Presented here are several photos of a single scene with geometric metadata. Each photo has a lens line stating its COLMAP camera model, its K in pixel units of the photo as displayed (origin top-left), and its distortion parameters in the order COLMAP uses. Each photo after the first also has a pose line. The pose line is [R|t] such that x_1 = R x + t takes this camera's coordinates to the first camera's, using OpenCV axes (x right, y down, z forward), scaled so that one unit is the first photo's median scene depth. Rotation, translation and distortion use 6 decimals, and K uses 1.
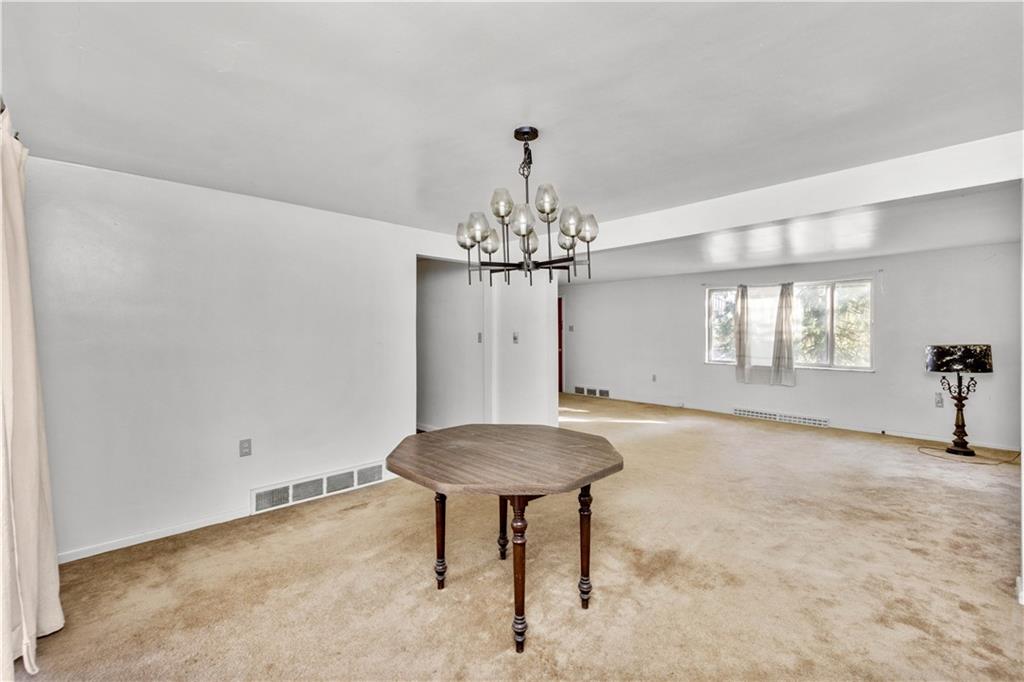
lens RADIAL K [[439.7, 0, 512.0], [0, 439.7, 341.0], [0, 0, 1]] dist [0.000003, -0.000754]
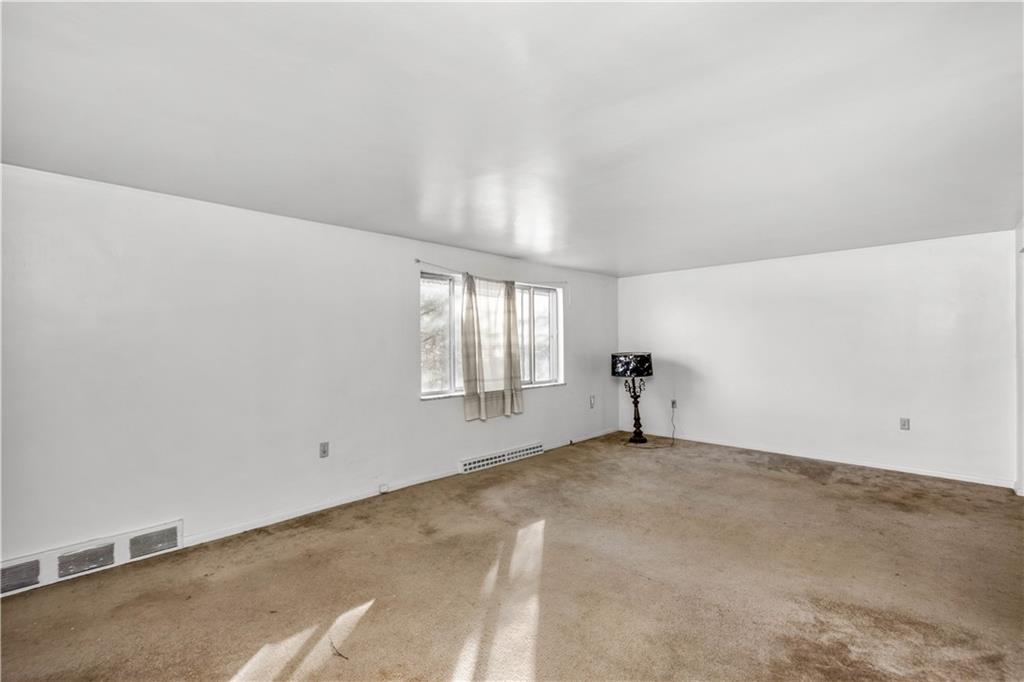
lens RADIAL K [[447.2, 0, 512.0], [0, 447.2, 341.0], [0, 0, 1]] dist [0.001532, 0.000023]
pose [[-0.031334, 0.006314, 0.999489, -0.219396], [0.028584, 0.999577, -0.005418, -0.028726], [-0.999100, 0.028400, -0.031501, 1.367894]]
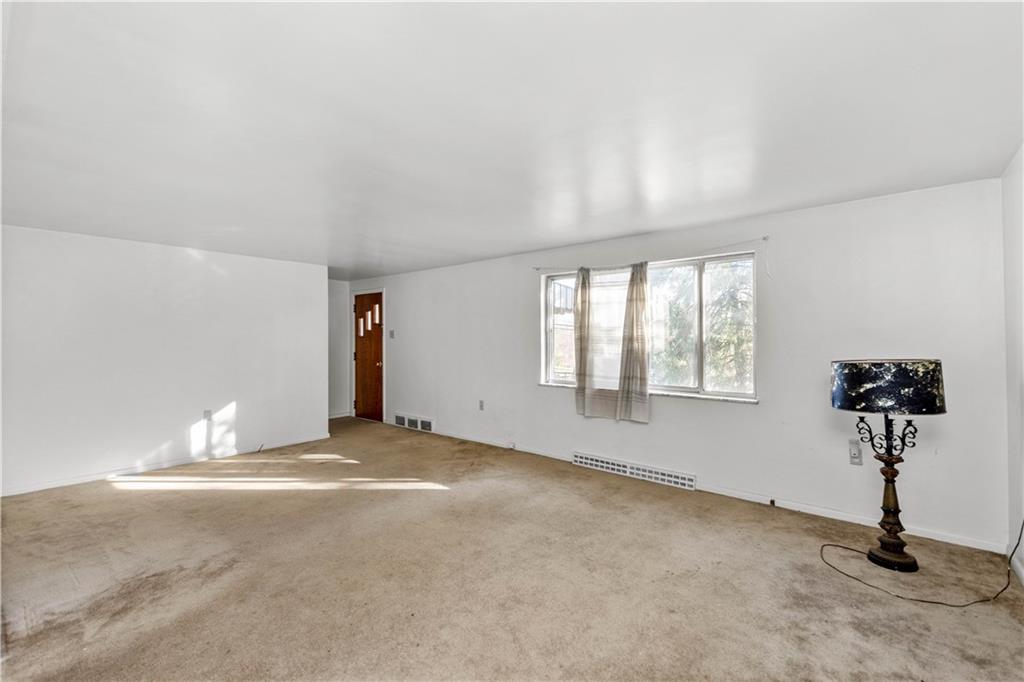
lens RADIAL K [[439.7, 0, 512.0], [0, 439.7, 341.0], [0, 0, 1]] dist [0.000003, -0.000754]
pose [[0.994339, -0.000829, 0.106247, 0.495671], [0.002964, 0.999797, -0.019937, -0.005482], [-0.106209, 0.020139, 0.994140, 0.503985]]
